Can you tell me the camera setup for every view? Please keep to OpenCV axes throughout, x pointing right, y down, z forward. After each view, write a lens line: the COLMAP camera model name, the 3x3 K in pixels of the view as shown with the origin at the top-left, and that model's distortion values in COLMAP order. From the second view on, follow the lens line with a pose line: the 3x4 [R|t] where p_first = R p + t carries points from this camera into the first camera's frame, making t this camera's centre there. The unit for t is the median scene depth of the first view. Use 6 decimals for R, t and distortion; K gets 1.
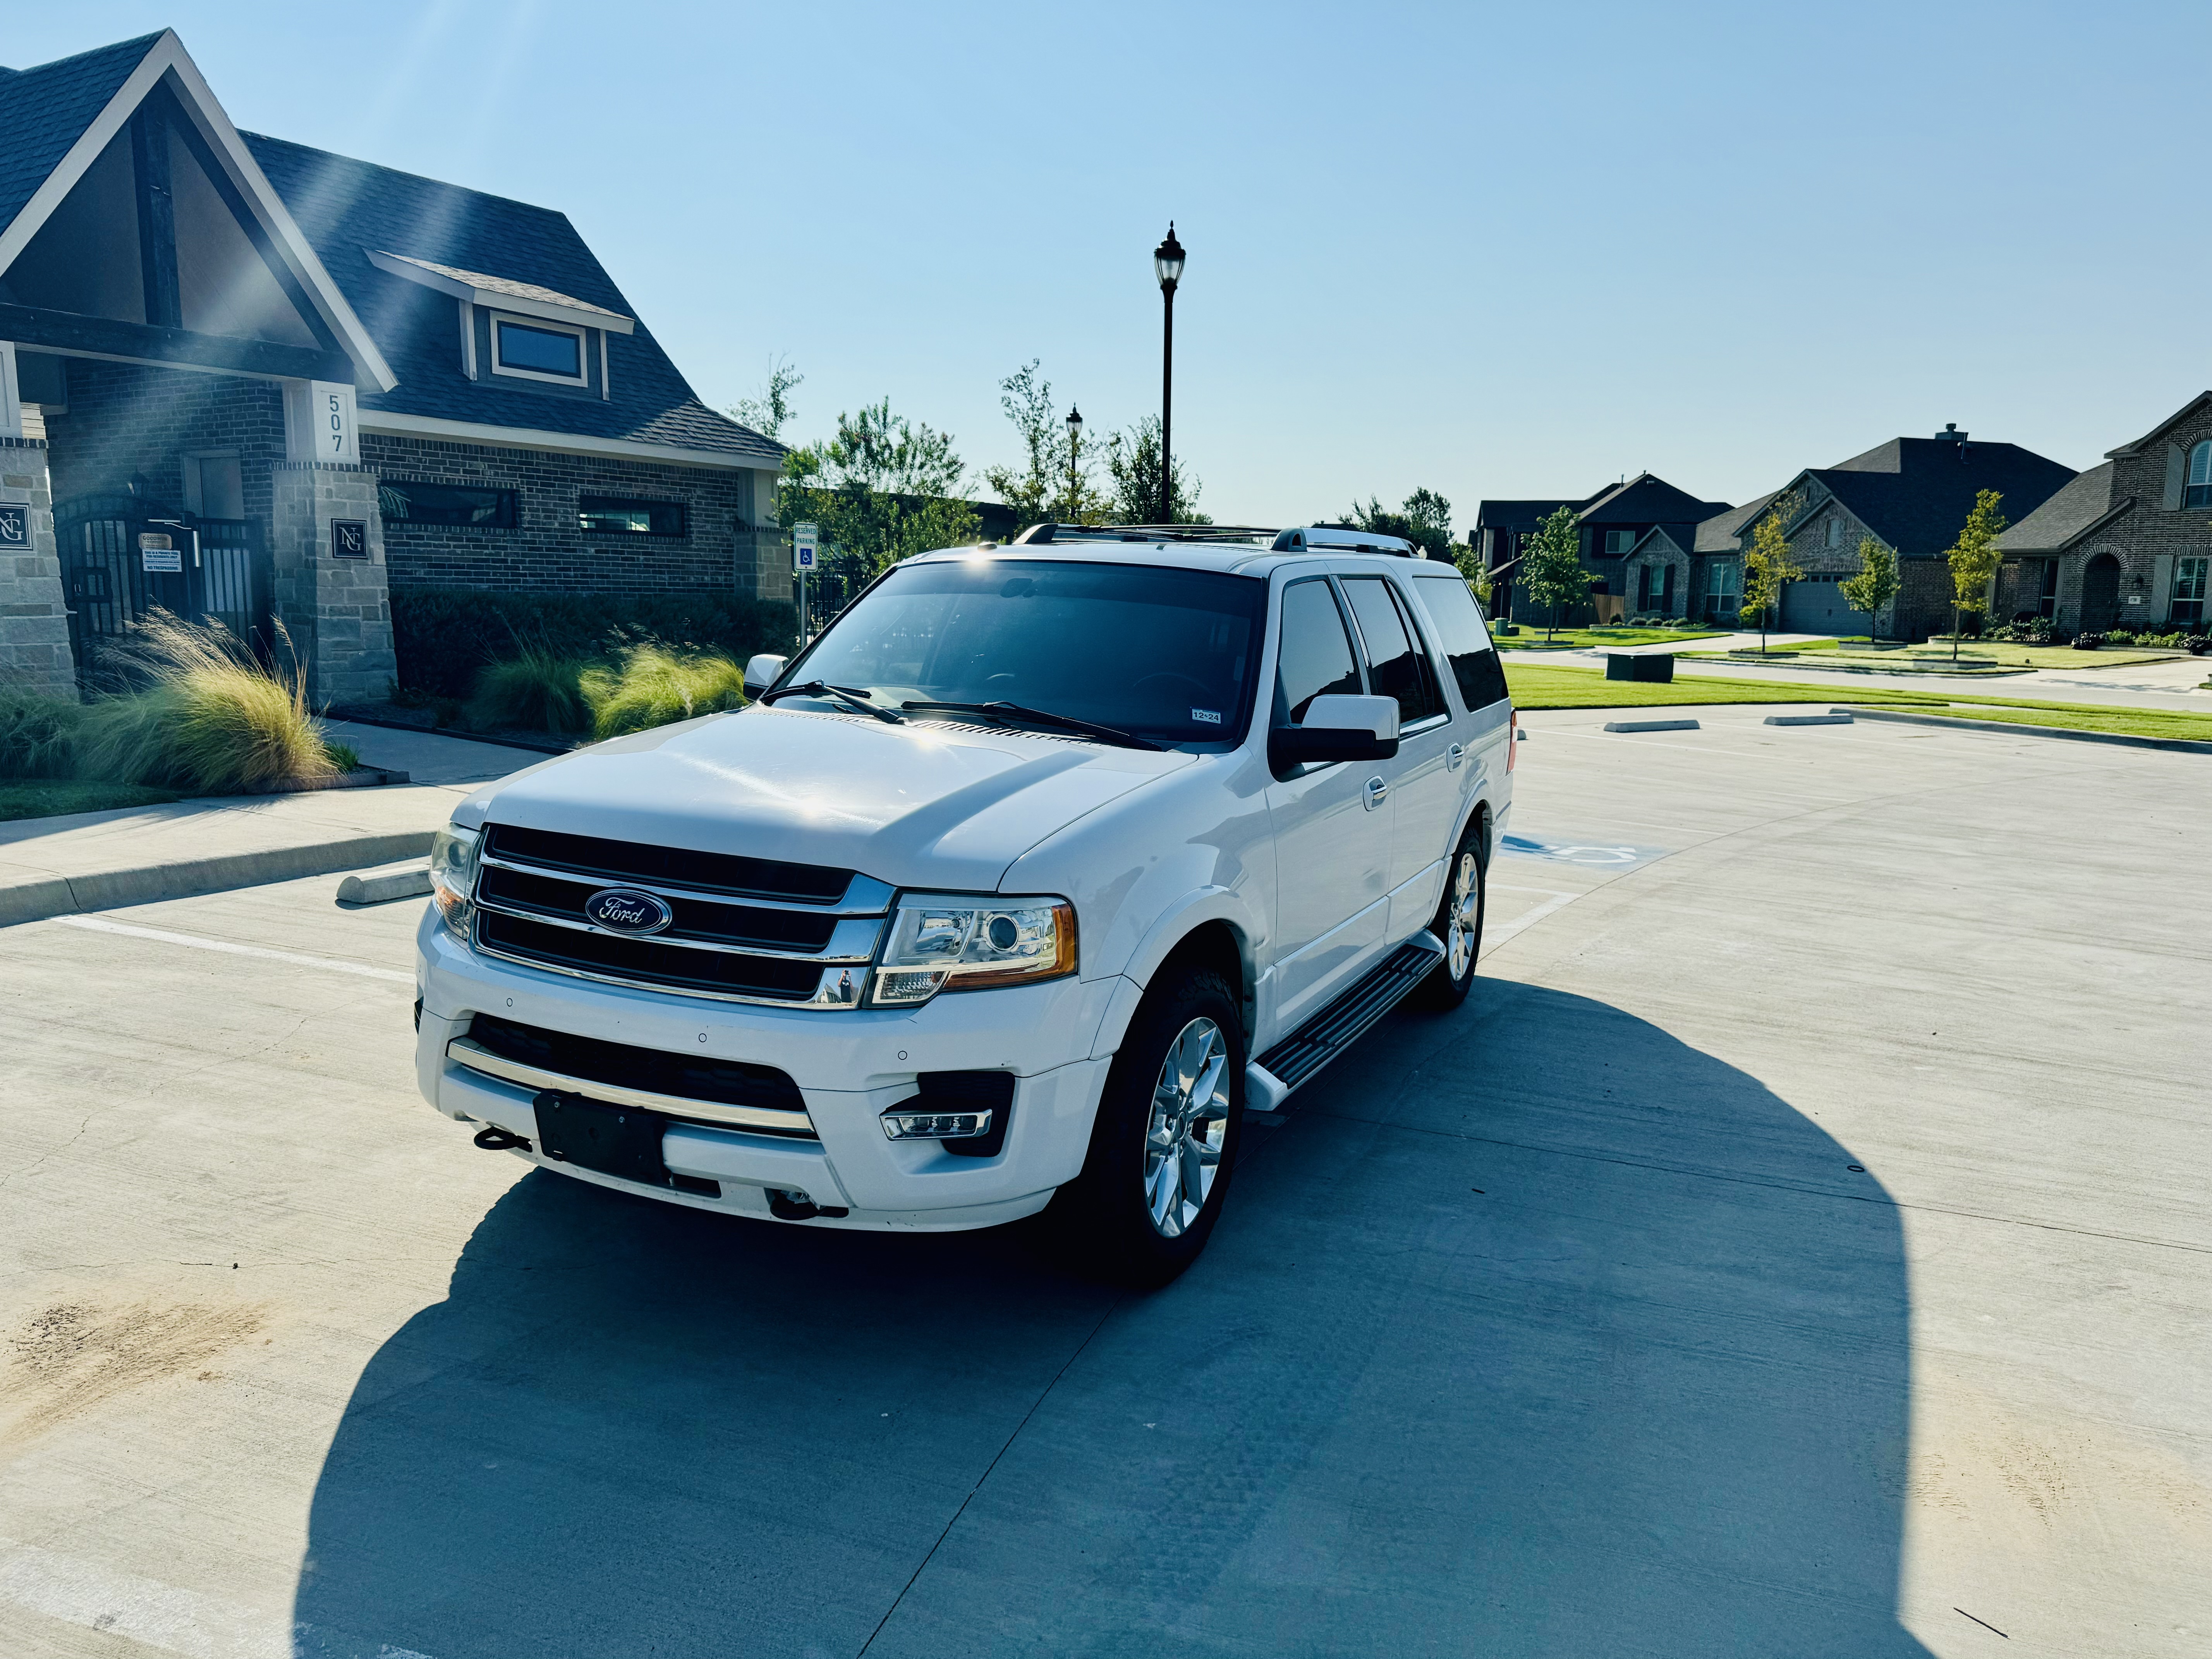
lens RADIAL K [[1558.7, 0, 1106.0], [0, 1558.7, 829.5], [0, 0, 1]] dist [0.073373, -0.116311]
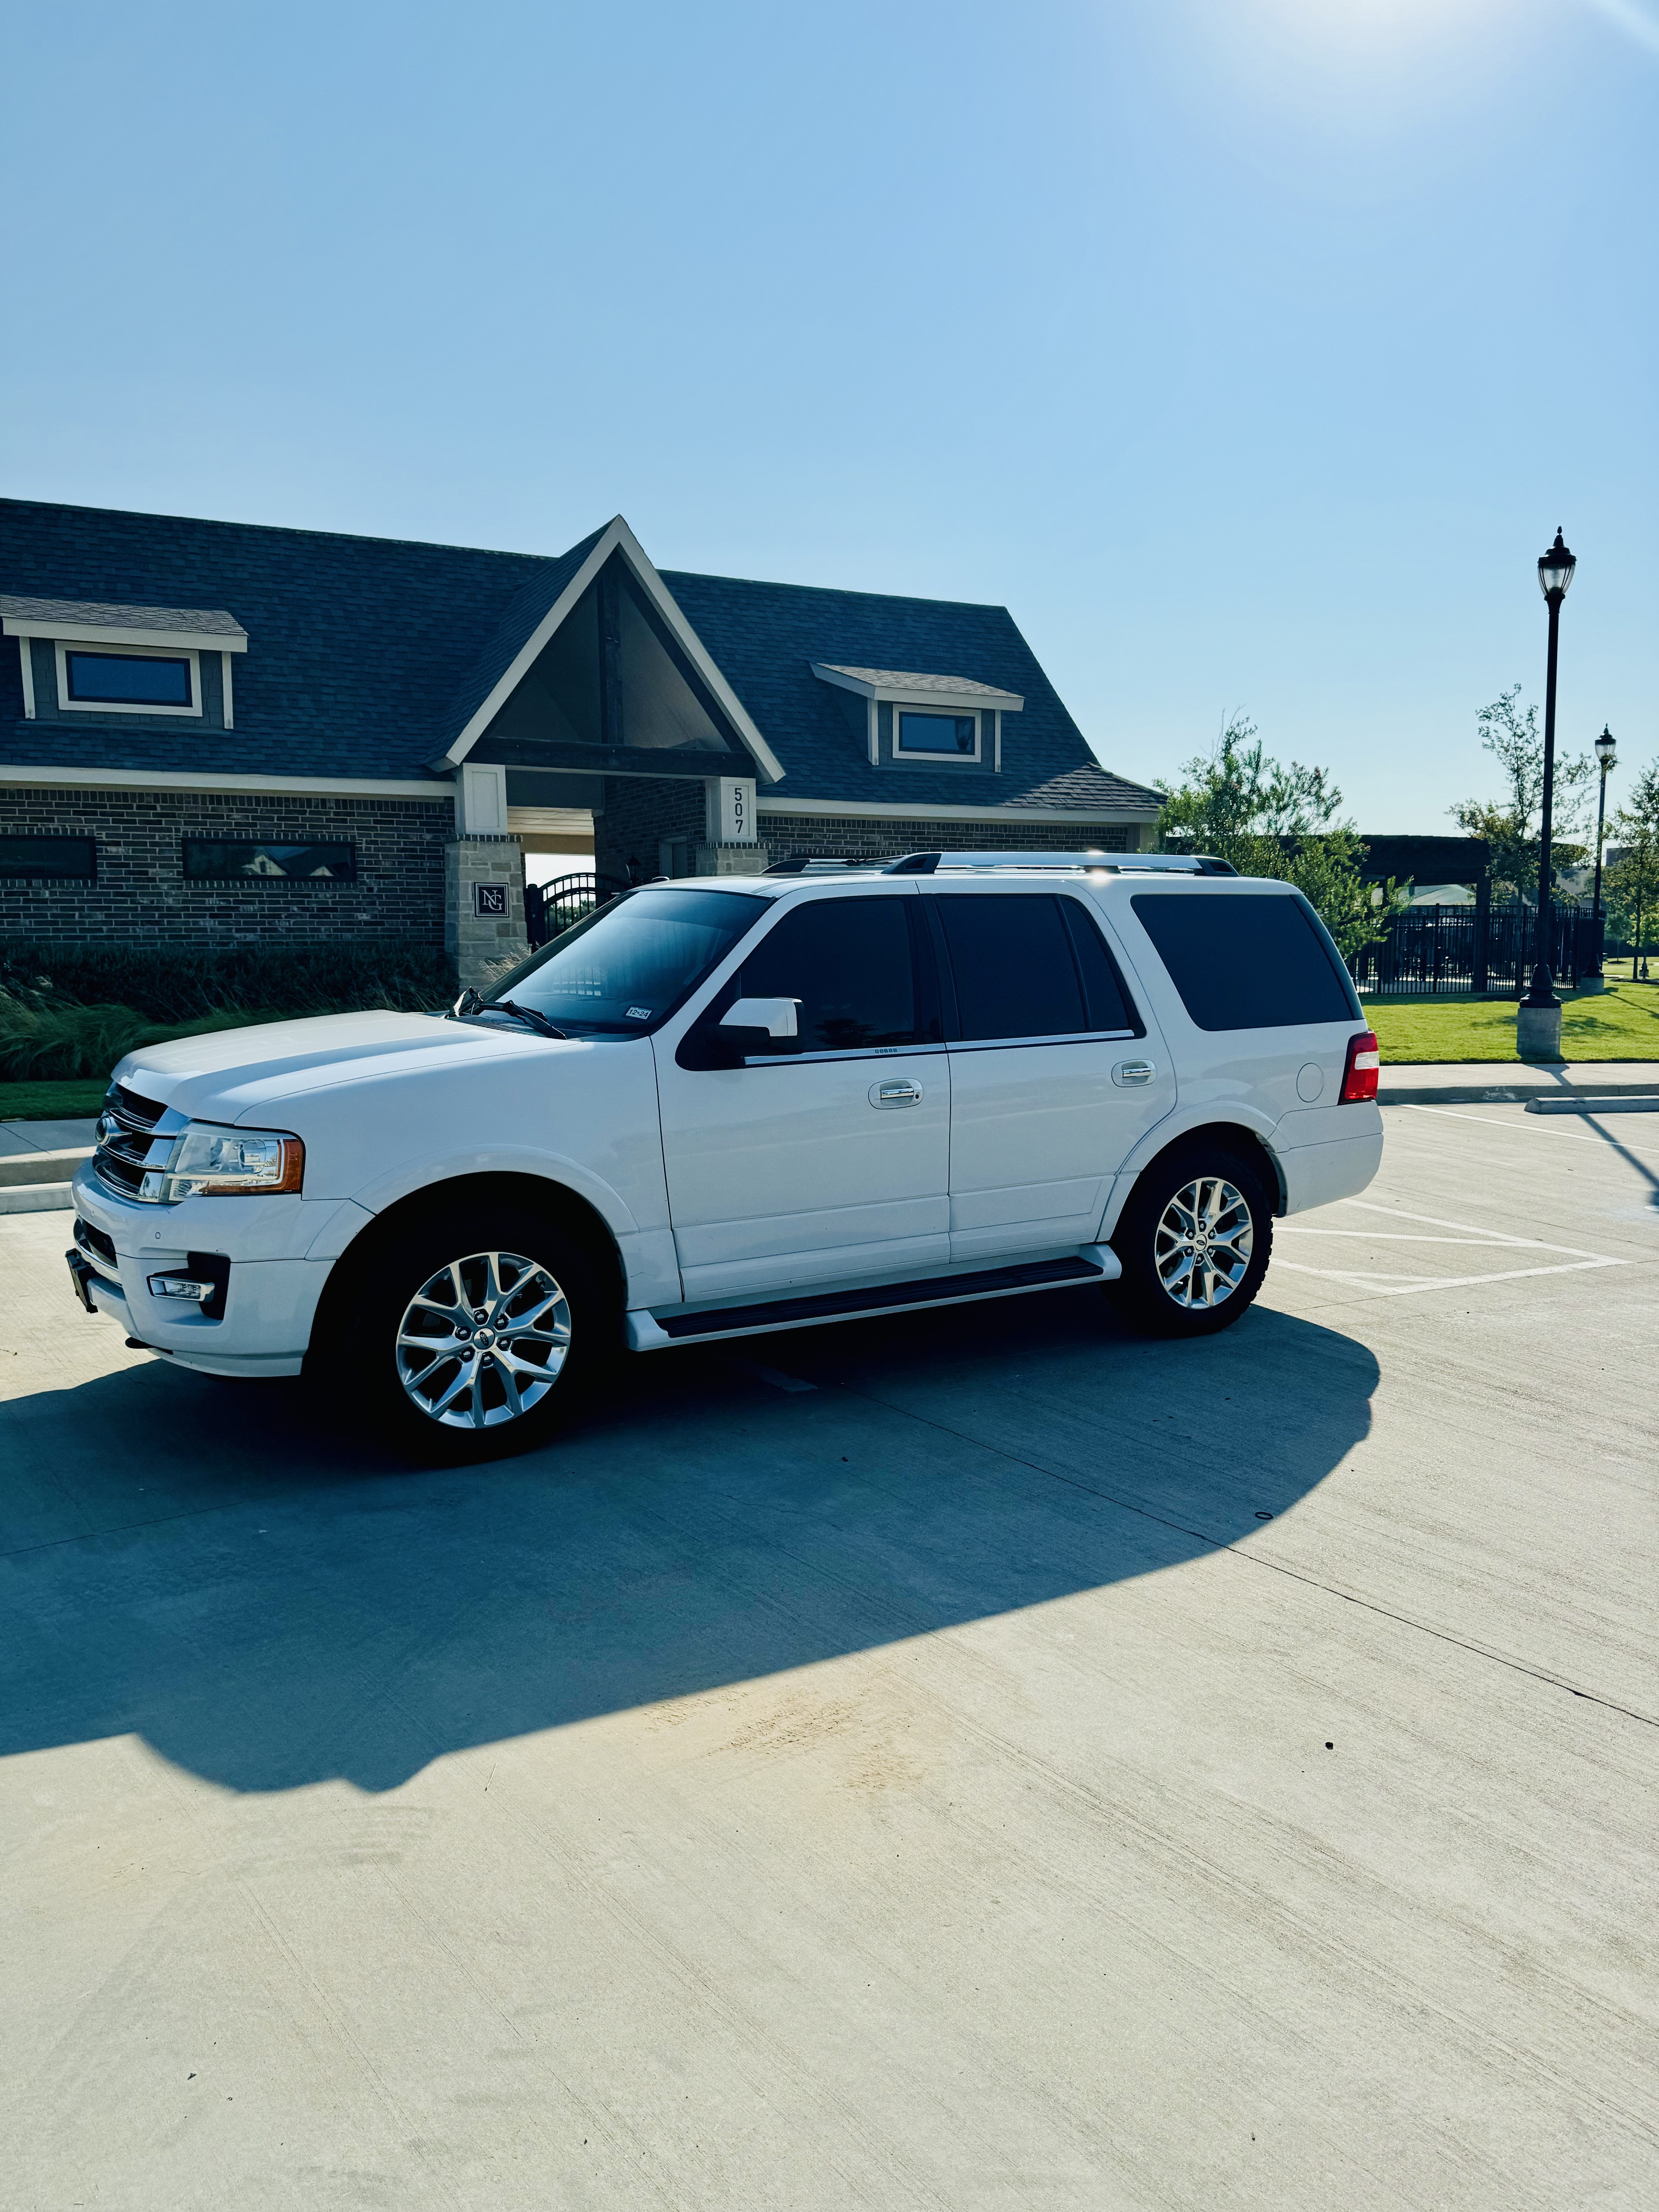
lens RADIAL K [[1558.7, 0, 829.5], [0, 1558.7, 1106.0], [0, 0, 1]] dist [0.073373, -0.116311]
pose [[0.840913, 0.036578, -0.539933, 0.568412], [-0.063893, 0.997446, -0.031937, 0.017289], [0.537386, 0.061354, 0.841102, 0.060374]]
